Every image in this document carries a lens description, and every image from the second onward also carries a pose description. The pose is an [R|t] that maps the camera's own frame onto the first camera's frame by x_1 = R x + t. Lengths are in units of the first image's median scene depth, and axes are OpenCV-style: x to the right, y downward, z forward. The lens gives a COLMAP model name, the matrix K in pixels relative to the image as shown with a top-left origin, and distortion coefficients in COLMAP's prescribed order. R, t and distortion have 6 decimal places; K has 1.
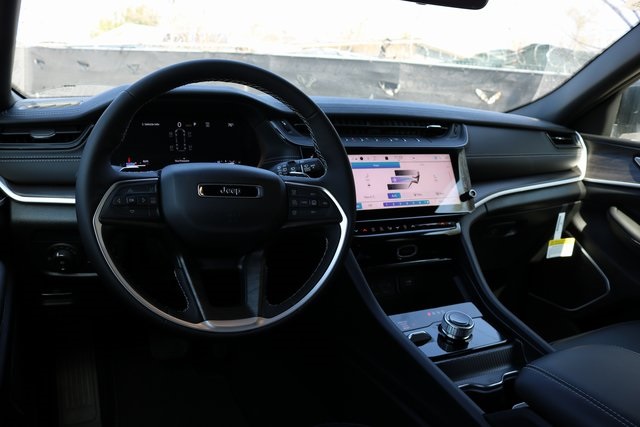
lens RADIAL K [[529.3, 0, 320.0], [0, 529.3, 213.5], [0, 0, 1]] dist [-0.165795, 0.130054]
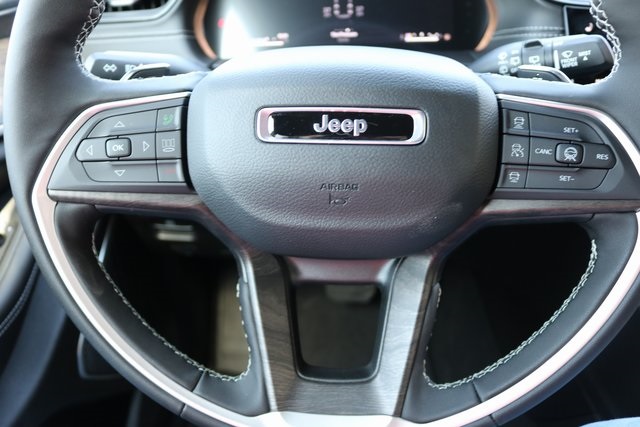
lens RADIAL K [[529.3, 0, 320.0], [0, 529.3, 213.5], [0, 0, 1]] dist [-0.165795, 0.130054]
pose [[0.858346, 0.146887, -0.491595, 0.017597], [-0.012932, 0.964032, 0.265471, -0.059430], [0.512908, -0.221509, 0.829373, 0.446654]]
